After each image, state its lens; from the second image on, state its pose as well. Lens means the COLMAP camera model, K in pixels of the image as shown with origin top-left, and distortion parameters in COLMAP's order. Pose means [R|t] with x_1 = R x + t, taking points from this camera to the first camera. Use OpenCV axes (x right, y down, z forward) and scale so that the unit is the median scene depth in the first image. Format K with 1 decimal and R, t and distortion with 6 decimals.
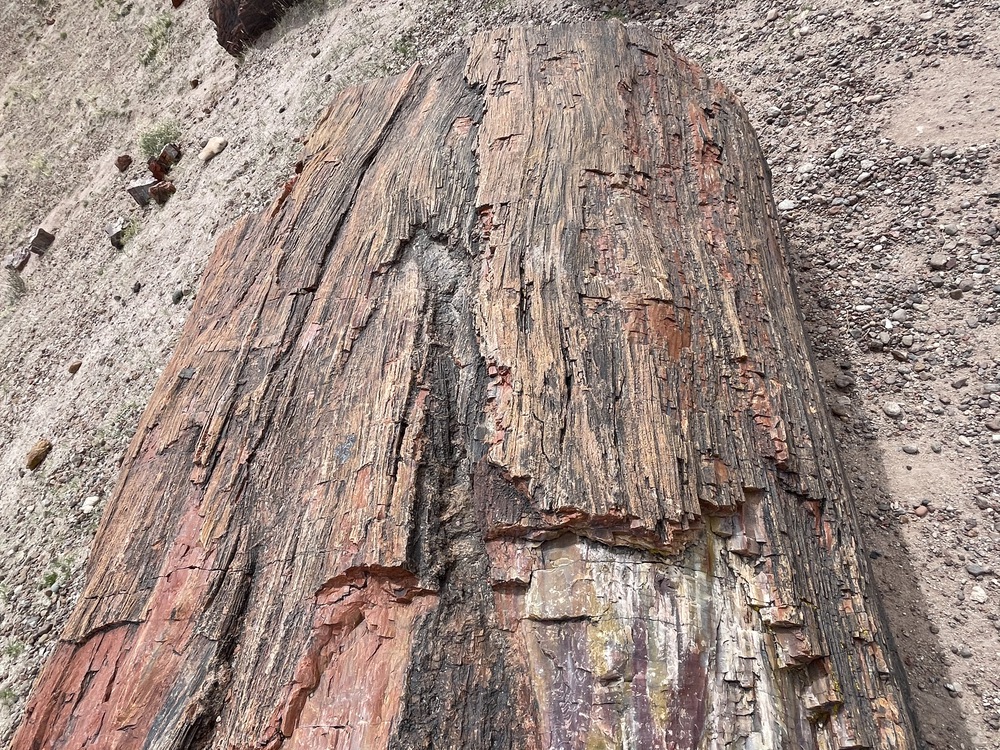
lens RADIAL K [[609.9, 0, 494.0], [0, 609.9, 379.7], [0, 0, 1]] dist [0.000689, -0.005840]
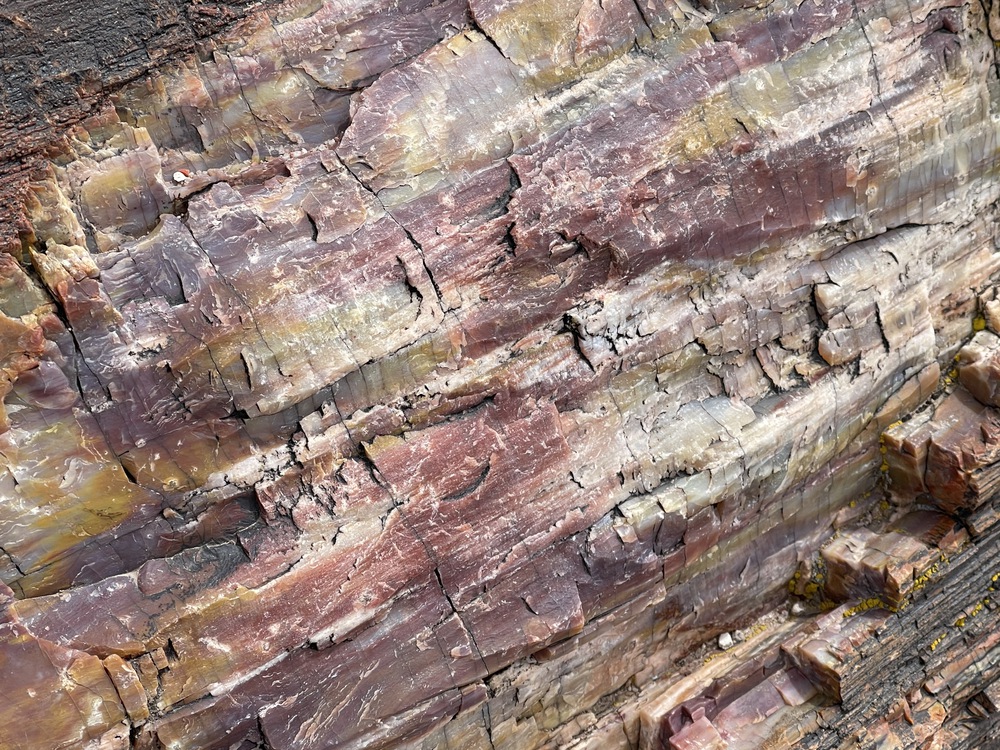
lens RADIAL K [[2054.3, 0, 505.4], [0, 2054.3, 377.0], [0, 0, 1]] dist [0.142116, 0.000000]
pose [[0.500780, 0.854763, 0.136381, 0.112198], [-0.865526, 0.492825, 0.089375, 0.401752], [0.009183, -0.162798, 0.986617, -0.175575]]
